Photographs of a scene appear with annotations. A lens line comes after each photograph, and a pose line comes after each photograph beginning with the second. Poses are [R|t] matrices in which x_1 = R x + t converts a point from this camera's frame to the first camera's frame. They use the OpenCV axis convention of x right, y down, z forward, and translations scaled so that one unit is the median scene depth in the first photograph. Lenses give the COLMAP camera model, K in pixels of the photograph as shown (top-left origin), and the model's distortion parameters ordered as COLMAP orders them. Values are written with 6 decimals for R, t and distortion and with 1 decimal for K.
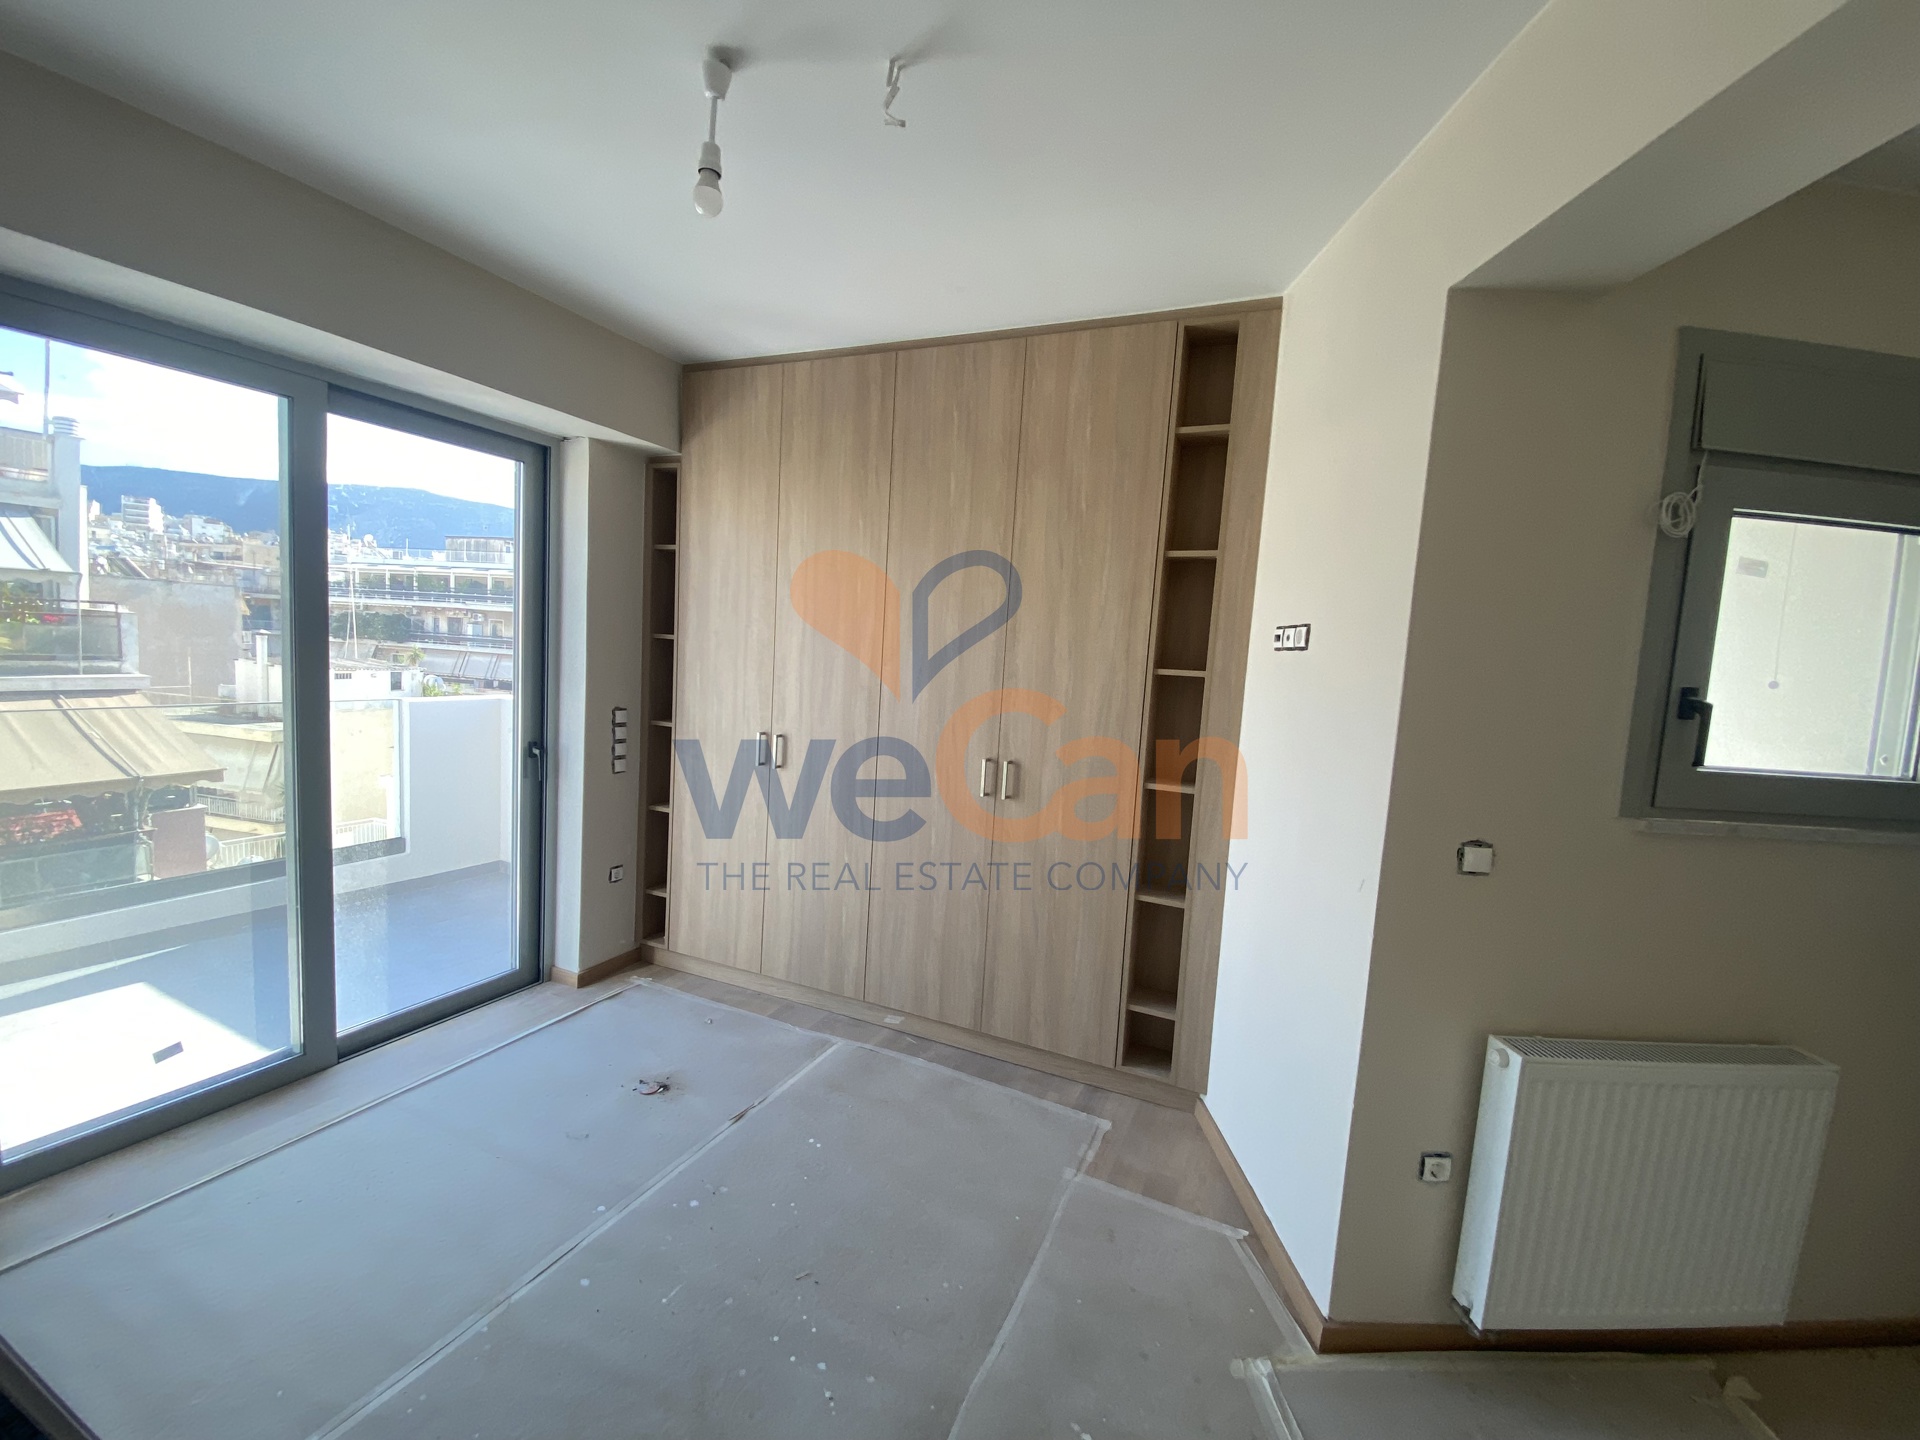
lens RADIAL K [[770.5, 0, 962.3], [0, 770.5, 719.6], [0, 0, 1]] dist [0.027667, -0.024561]
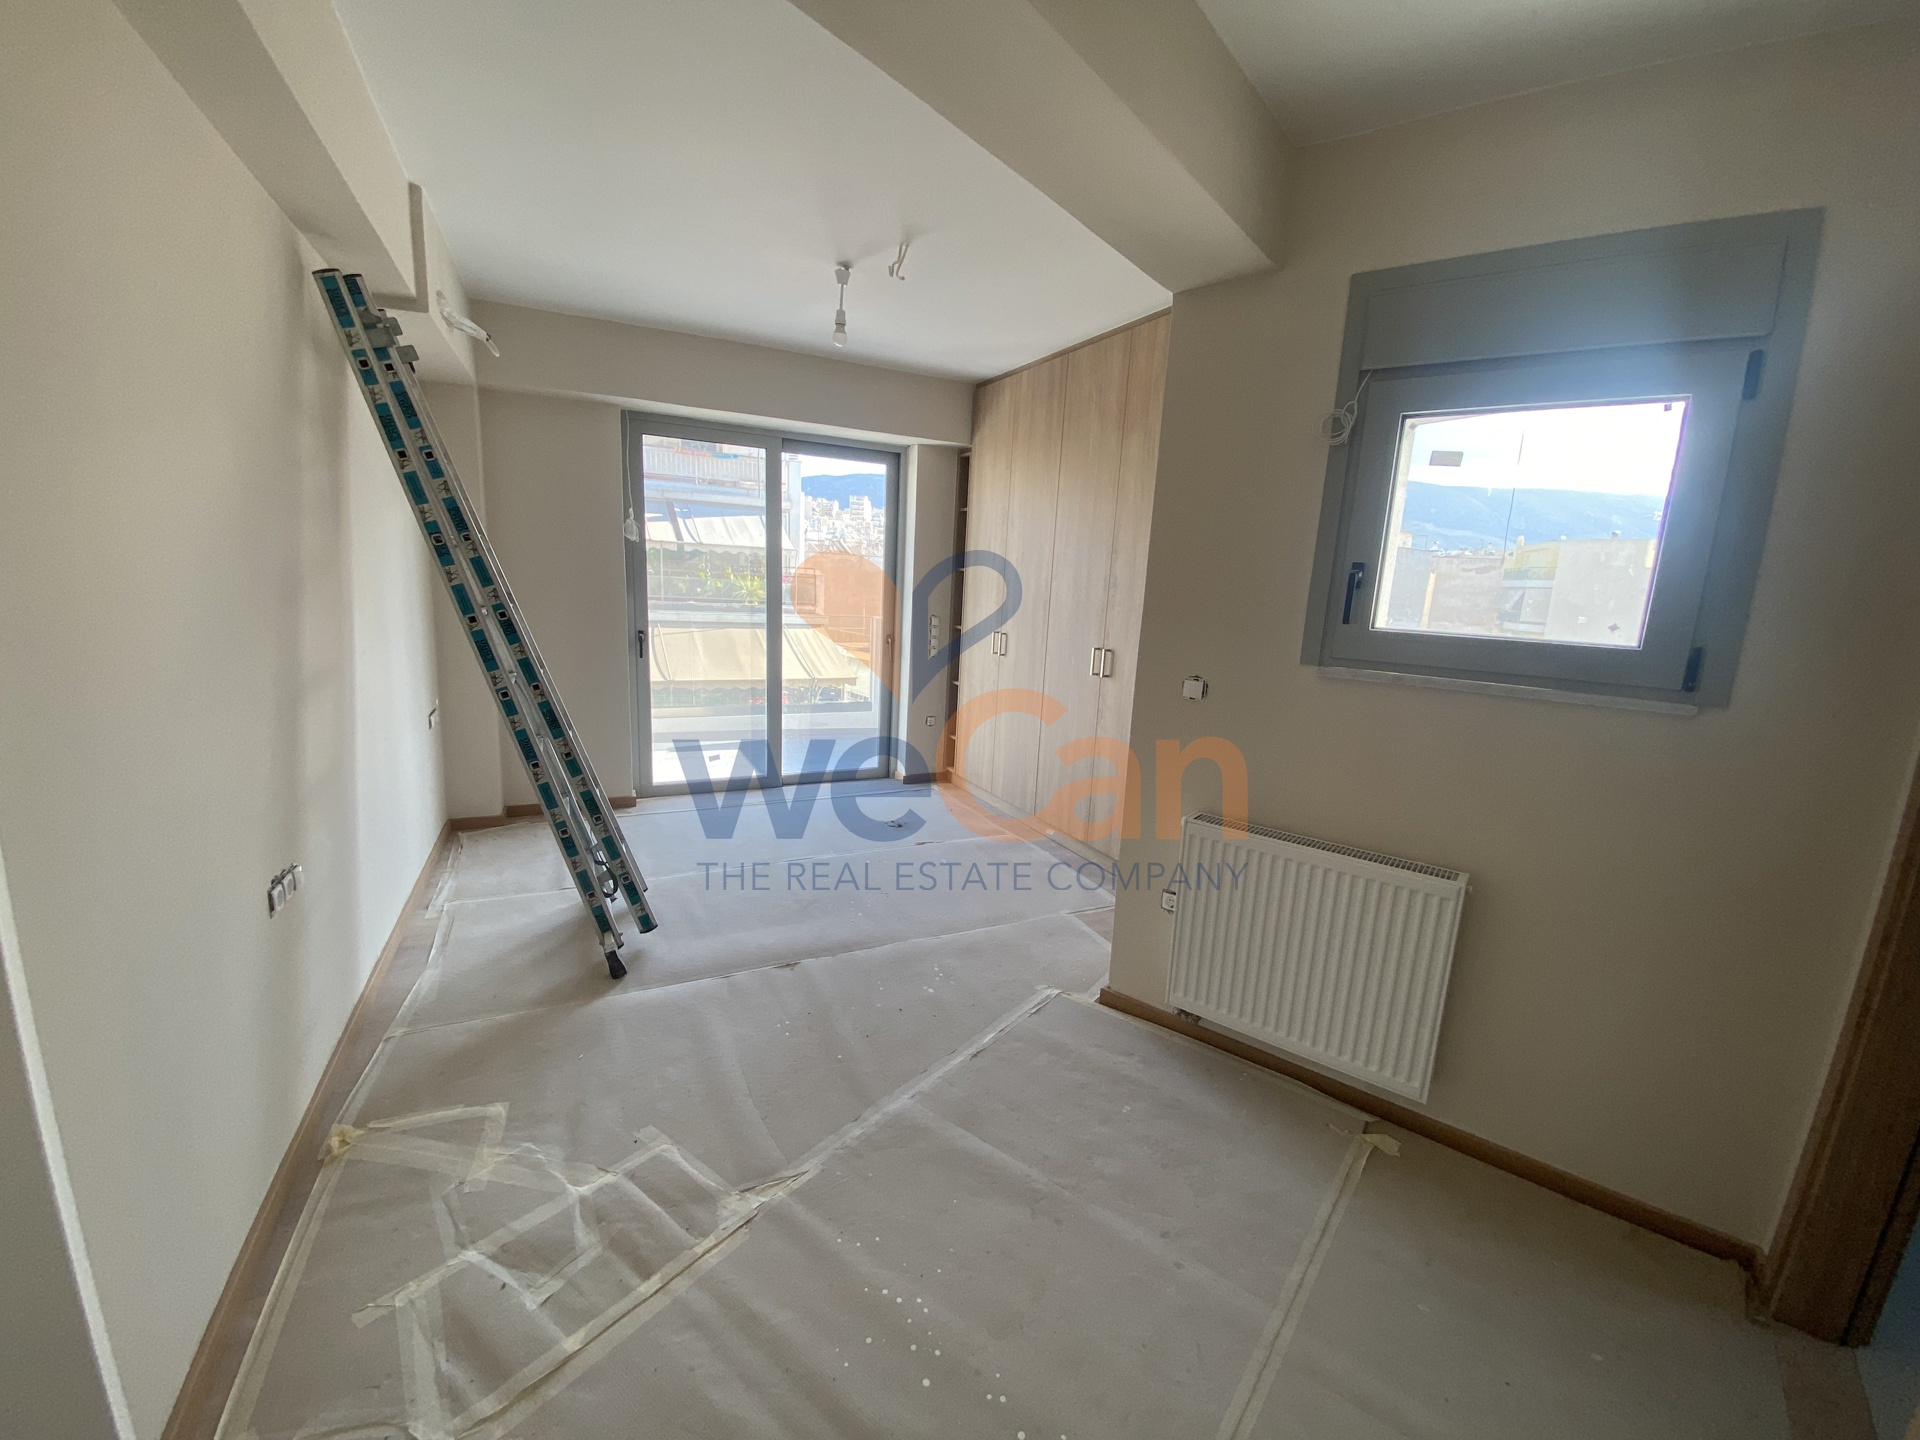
lens RADIAL K [[766.6, 0, 960.0], [0, 766.6, 720.0], [0, 0, 1]] dist [0.028860, -0.024122]
pose [[0.778645, 0.090722, -0.620871, 0.724486], [-0.052694, 0.995451, 0.079372, 0.086680], [0.625248, -0.029086, 0.779884, -0.236896]]
